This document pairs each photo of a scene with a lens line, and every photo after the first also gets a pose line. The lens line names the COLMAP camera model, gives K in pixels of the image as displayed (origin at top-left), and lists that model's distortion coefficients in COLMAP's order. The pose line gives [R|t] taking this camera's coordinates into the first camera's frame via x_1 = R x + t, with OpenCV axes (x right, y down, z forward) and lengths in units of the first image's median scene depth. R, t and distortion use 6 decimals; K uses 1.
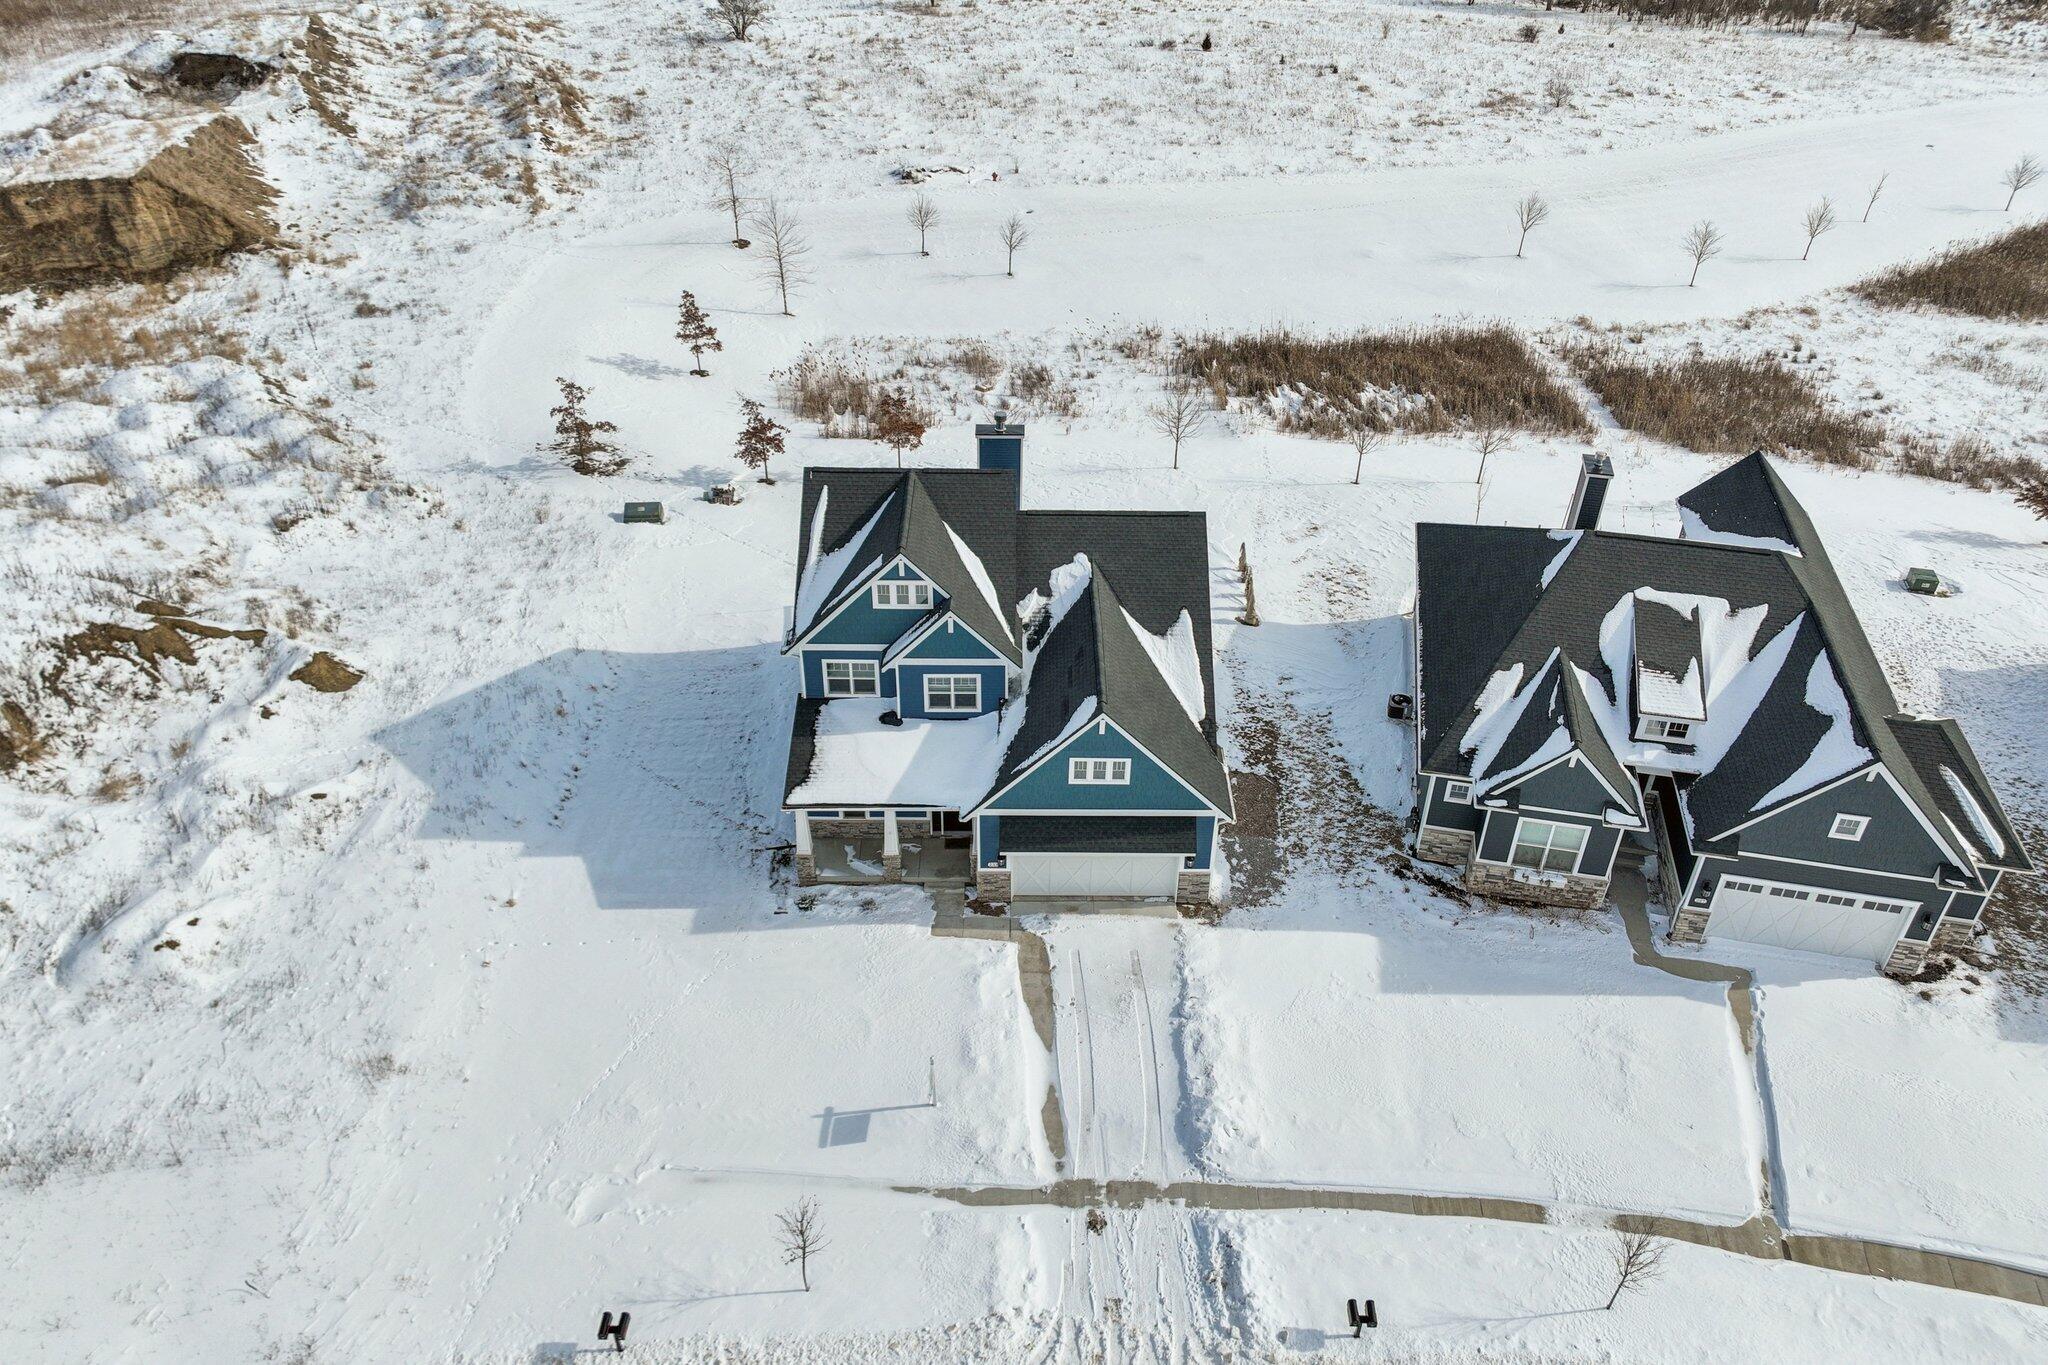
lens RADIAL K [[1448.5, 0, 1022.5], [0, 1448.5, 674.1], [0, 0, 1]] dist [-0.000003, 0.017985]
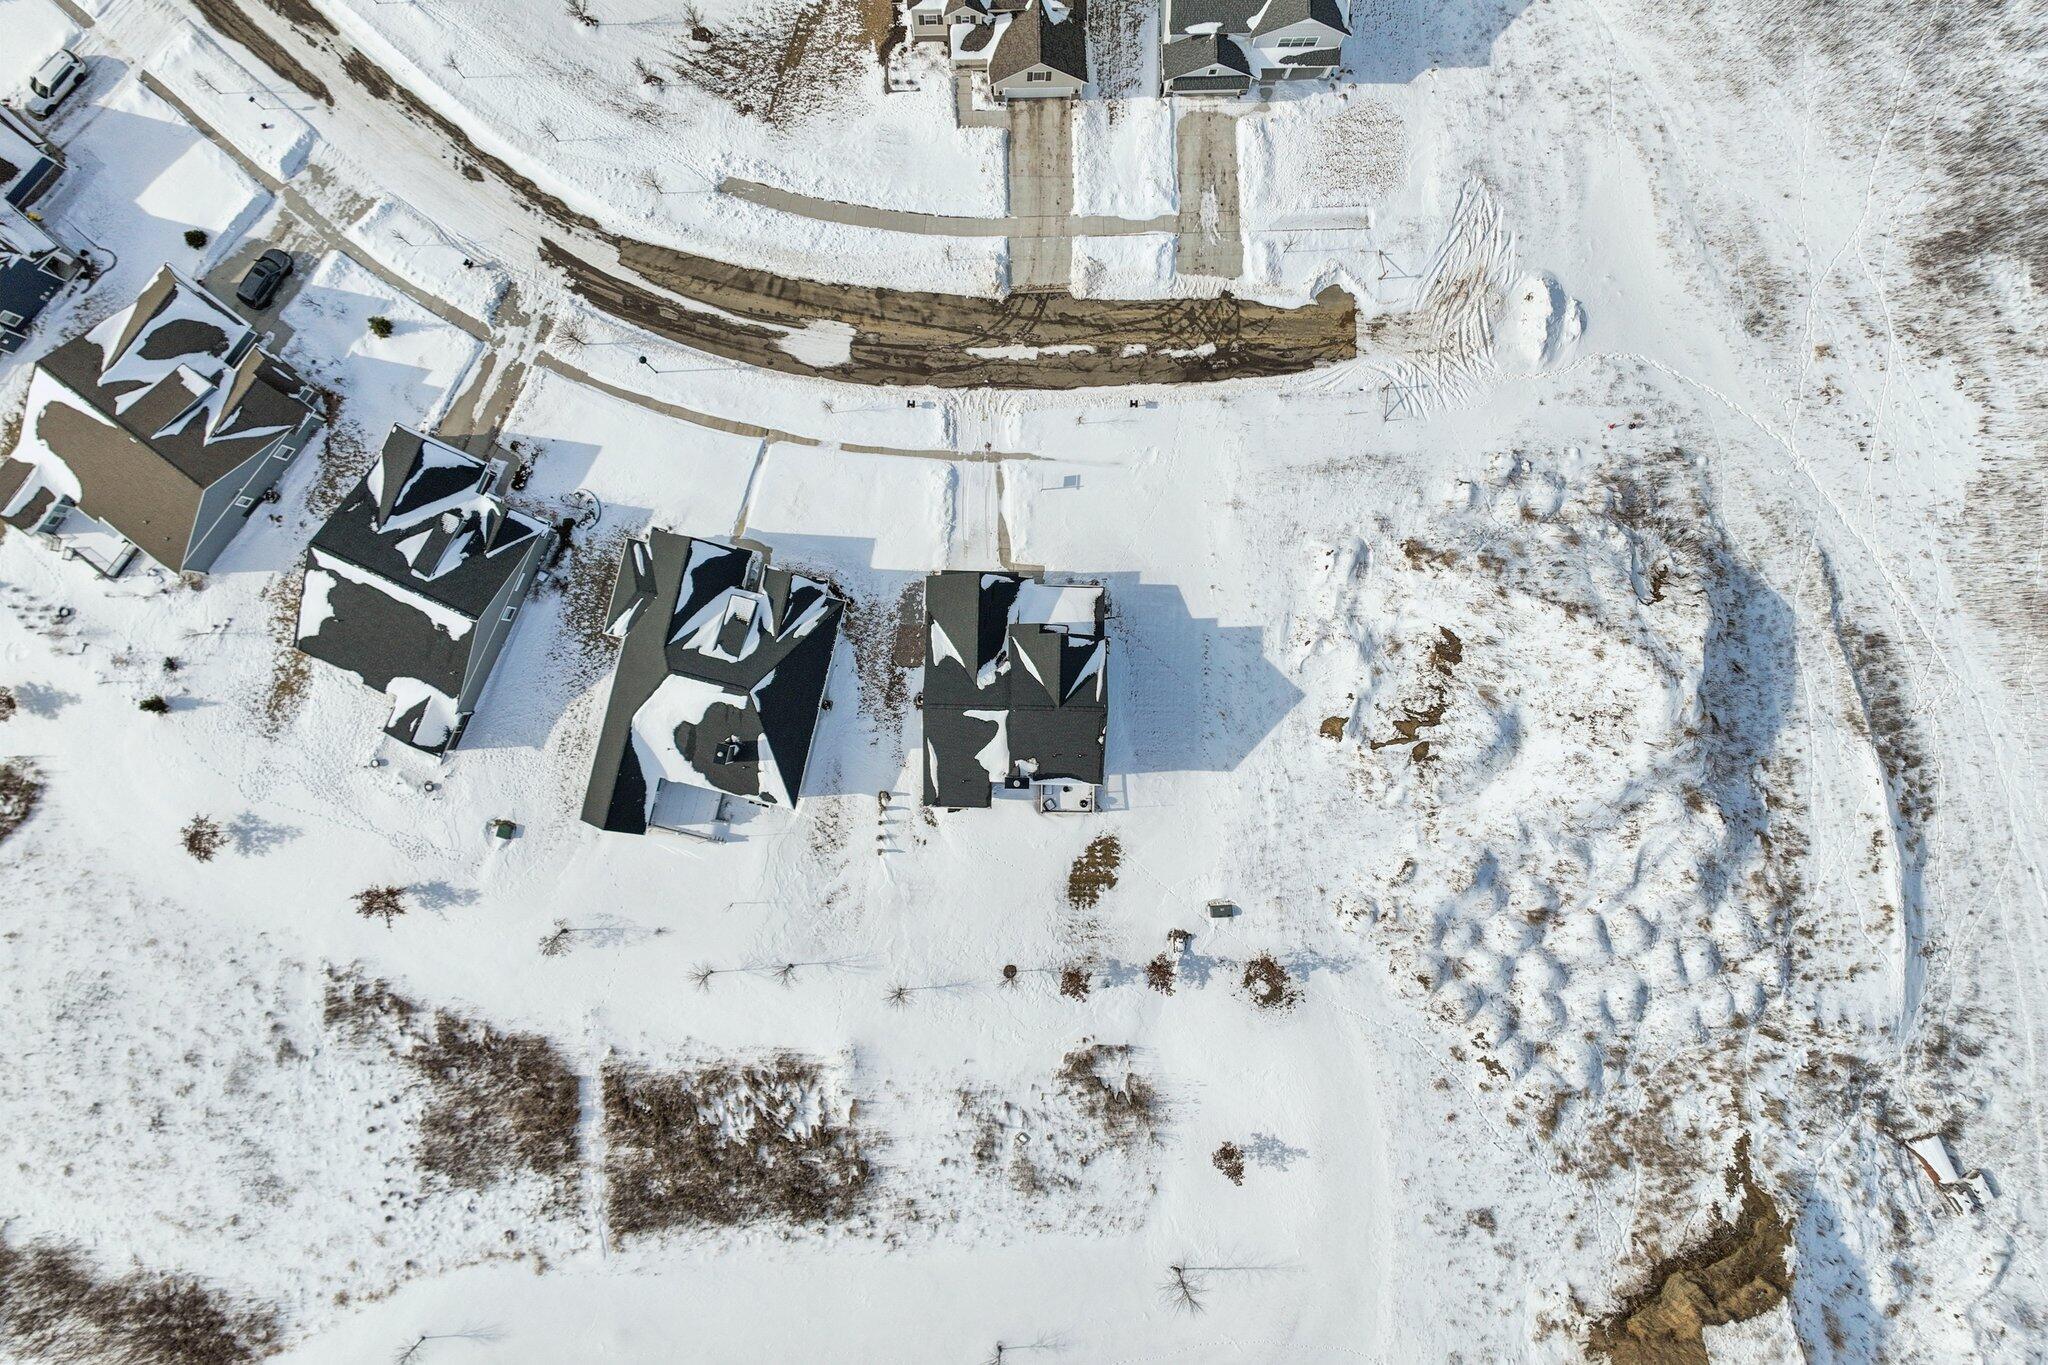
lens RADIAL K [[1448.5, 0, 1022.5], [0, 1448.5, 674.1], [0, 0, 1]] dist [-0.000003, 0.017985]
pose [[-0.999326, -0.025102, -0.026766, 0.037221], [-0.007929, -0.564464, 0.825420, -1.886348], [-0.035828, 0.825076, 0.563884, -0.264117]]
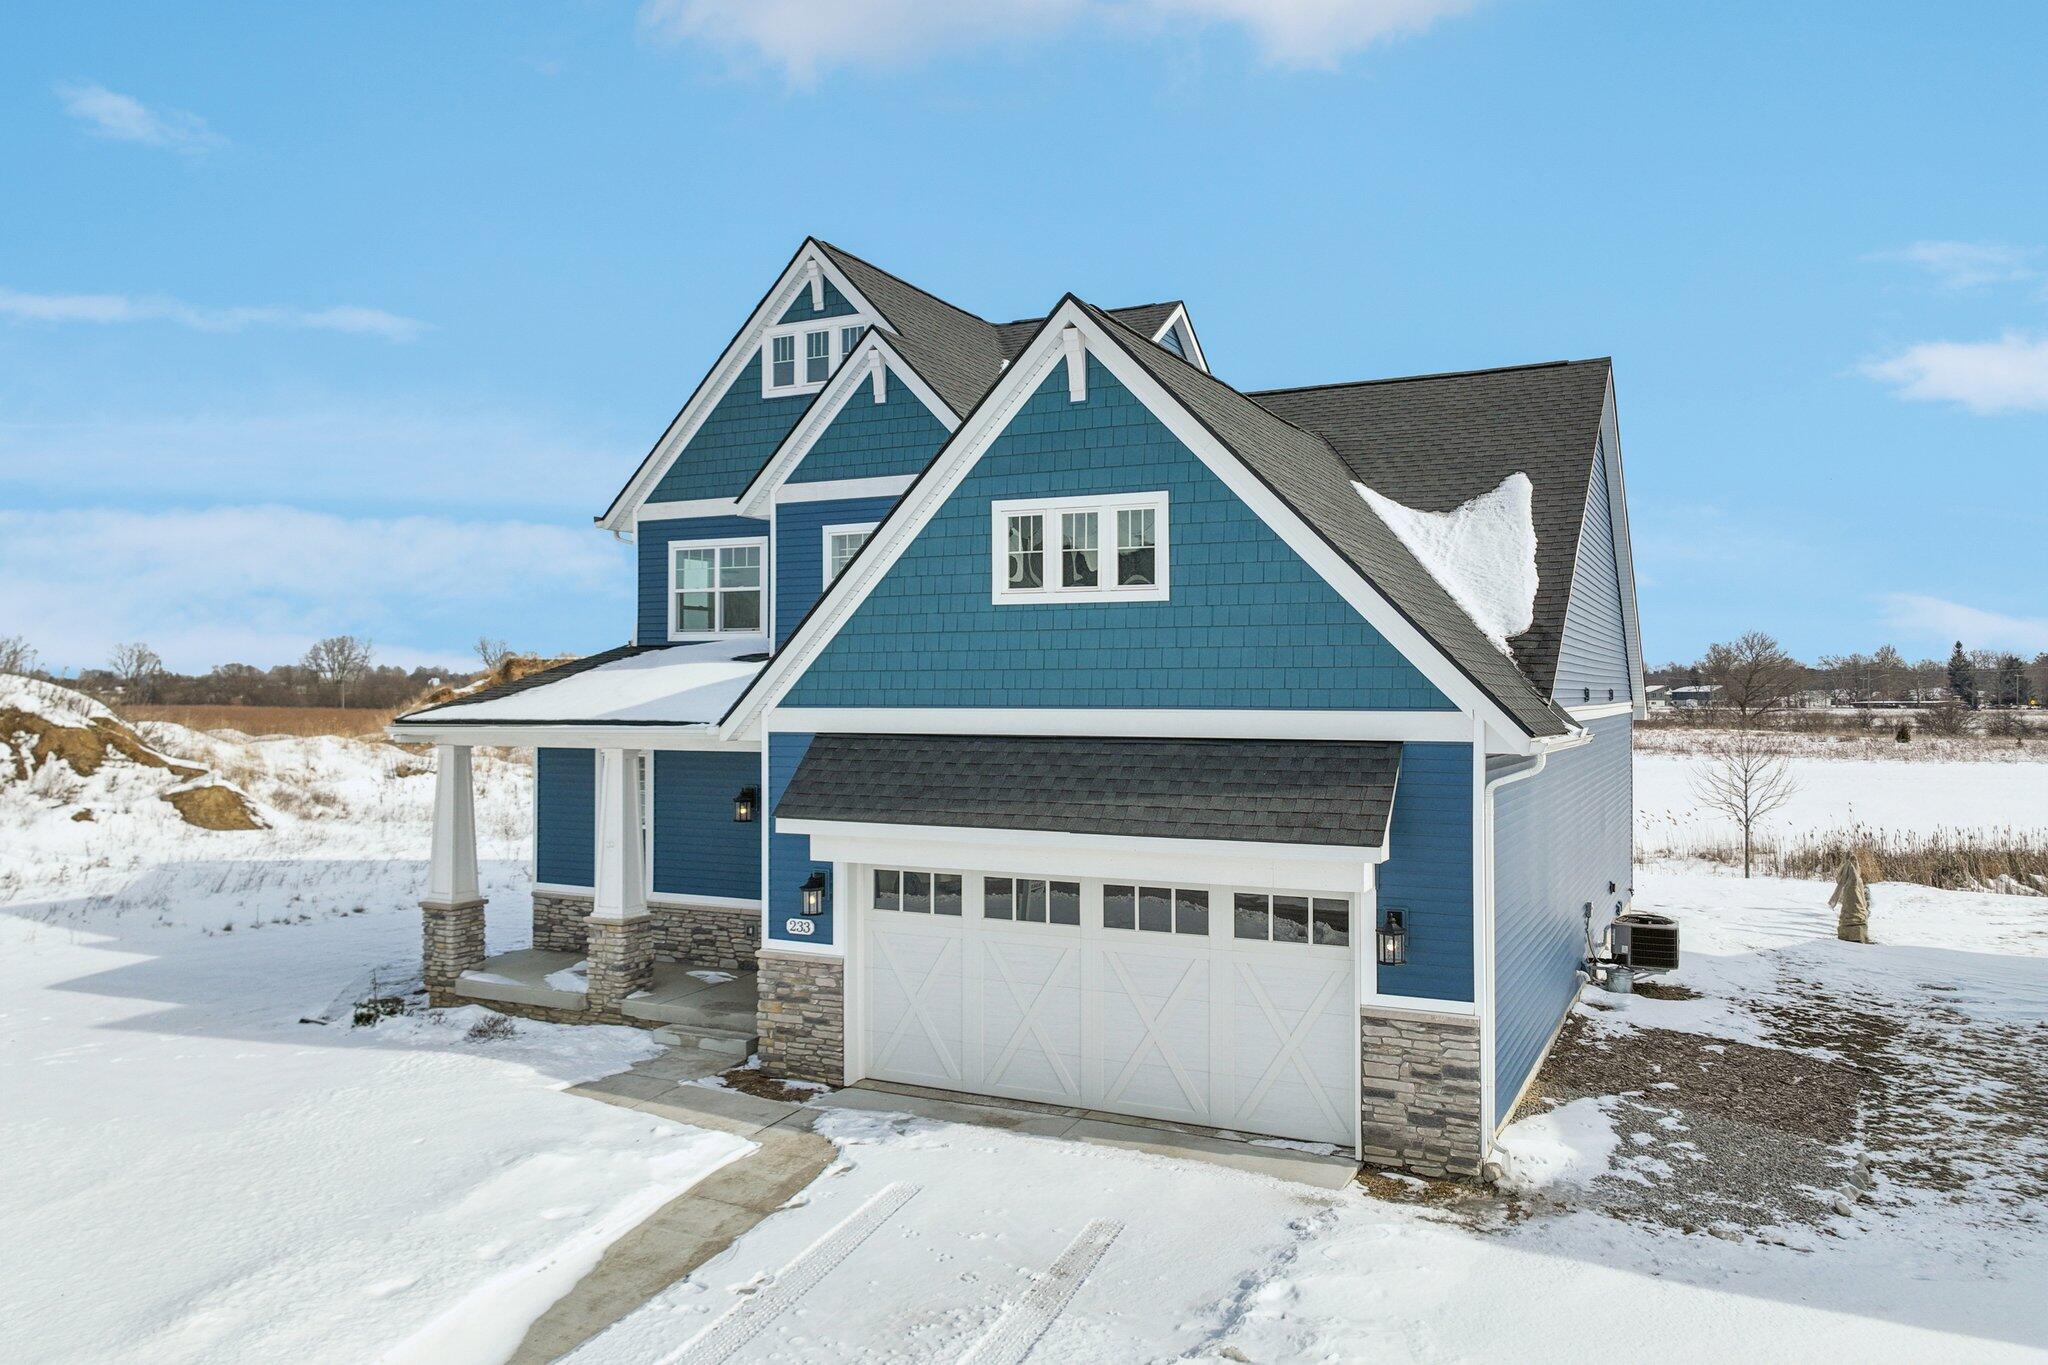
lens RADIAL K [[1448.5, 0, 1022.5], [0, 1448.5, 674.1], [0, 0, 1]] dist [-0.000003, 0.017985]
pose [[0.893949, -0.014593, -0.447932, 0.163152], [-0.251786, 0.810476, -0.528898, 0.230391], [0.370756, 0.585591, 0.720849, 0.693309]]
